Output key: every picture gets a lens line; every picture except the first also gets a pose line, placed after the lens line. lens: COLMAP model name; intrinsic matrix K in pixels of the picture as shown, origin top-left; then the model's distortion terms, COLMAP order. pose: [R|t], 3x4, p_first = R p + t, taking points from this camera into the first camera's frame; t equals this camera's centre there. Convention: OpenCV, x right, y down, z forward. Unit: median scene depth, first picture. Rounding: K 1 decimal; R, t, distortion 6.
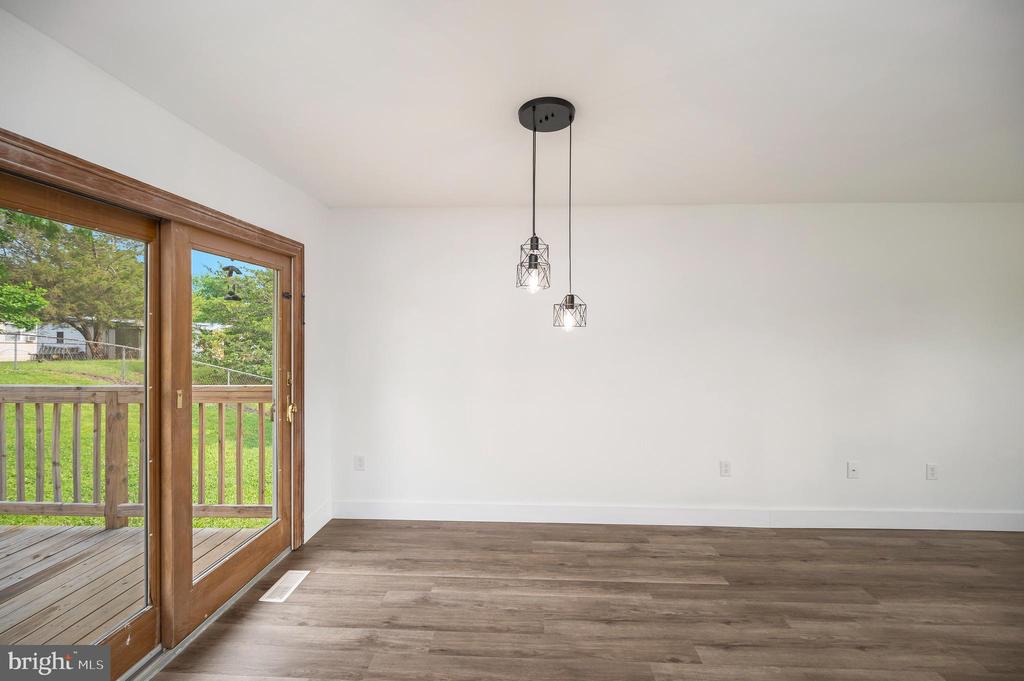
lens RADIAL K [[410.0, 0, 512.6], [0, 410.0, 334.6], [0, 0, 1]] dist [0.002485, 0.000296]
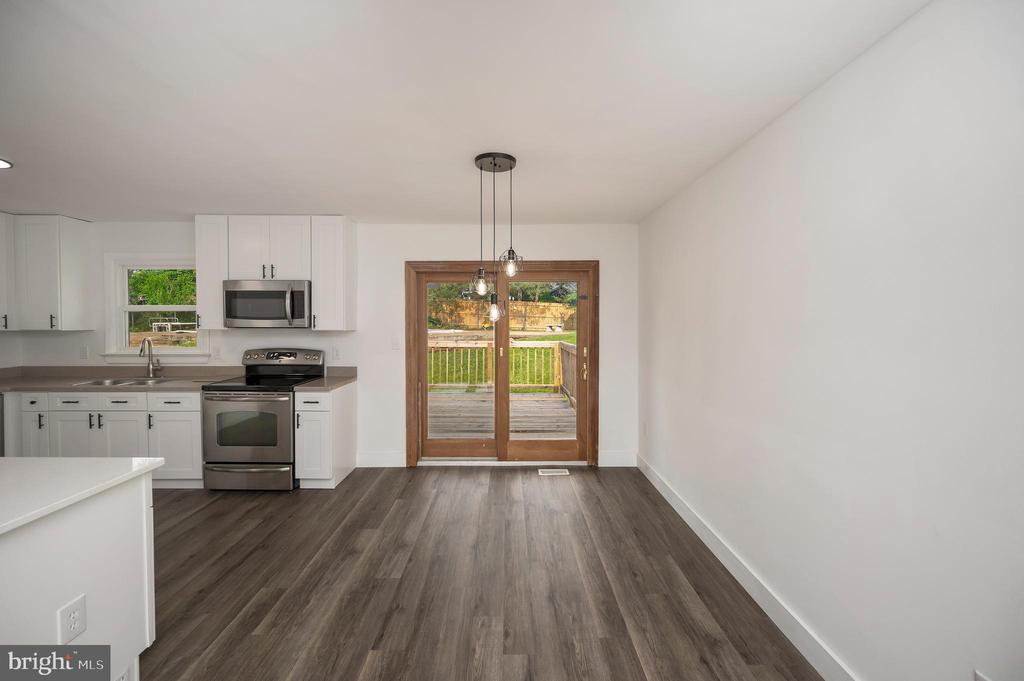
lens RADIAL K [[410.0, 0, 512.6], [0, 410.0, 334.6], [0, 0, 1]] dist [0.002485, 0.000296]
pose [[0.050421, 0.025935, -0.998391, 1.023396], [-0.004664, 0.999658, 0.025733, 0.005604], [0.998717, 0.003359, 0.050525, 0.694797]]
